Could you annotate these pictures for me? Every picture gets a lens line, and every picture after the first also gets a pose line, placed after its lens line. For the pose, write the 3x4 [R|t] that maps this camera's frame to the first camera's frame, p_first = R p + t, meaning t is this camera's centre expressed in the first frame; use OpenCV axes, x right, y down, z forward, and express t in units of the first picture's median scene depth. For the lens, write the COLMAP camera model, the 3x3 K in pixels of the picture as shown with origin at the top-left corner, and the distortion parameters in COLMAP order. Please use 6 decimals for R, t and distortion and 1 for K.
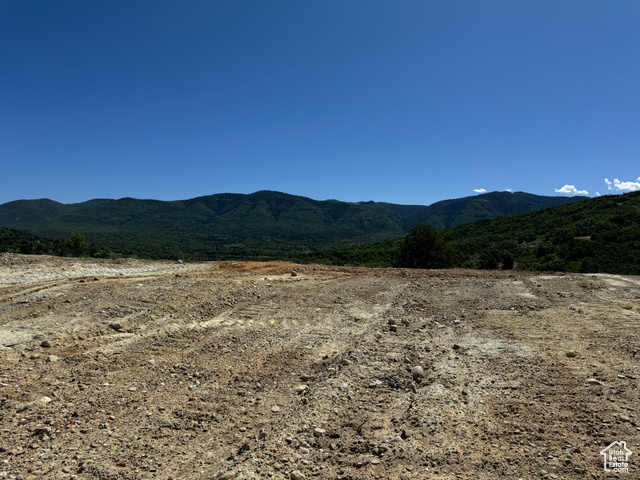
lens RADIAL K [[448.7, 0, 315.9], [0, 448.7, 242.2], [0, 0, 1]] dist [0.075041, -0.096041]
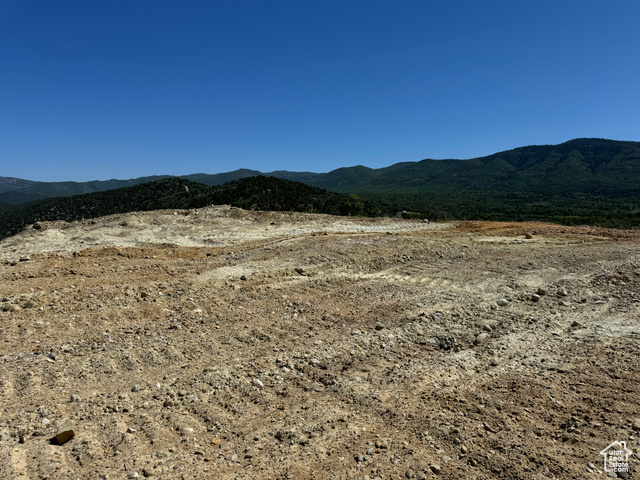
lens RADIAL K [[448.7, 0, 316.1], [0, 448.7, 239.4], [0, 0, 1]] dist [0.075041, -0.096041]
pose [[0.804605, 0.037886, -0.592600, 0.121885], [0.011967, 0.996725, 0.079971, -0.000149], [0.593689, -0.071437, 0.801517, 0.011949]]
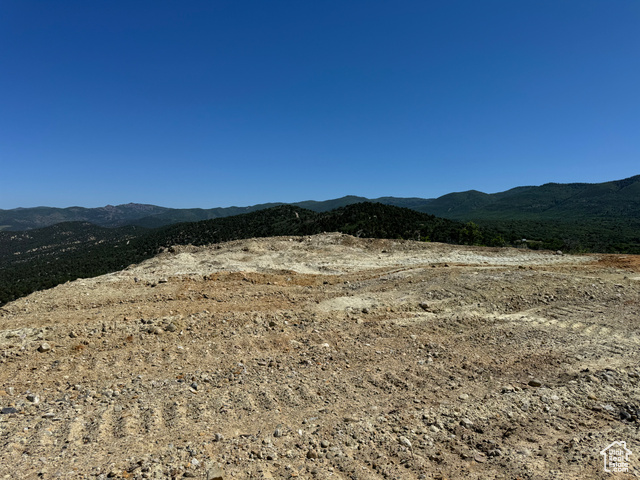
lens RADIAL K [[448.7, 0, 315.3], [0, 448.7, 241.0], [0, 0, 1]] dist [0.075041, -0.096041]
pose [[0.643887, 0.017544, -0.764919, 0.099883], [0.001616, 0.999704, 0.024289, -0.004758], [0.765119, -0.016876, 0.643668, 0.010895]]
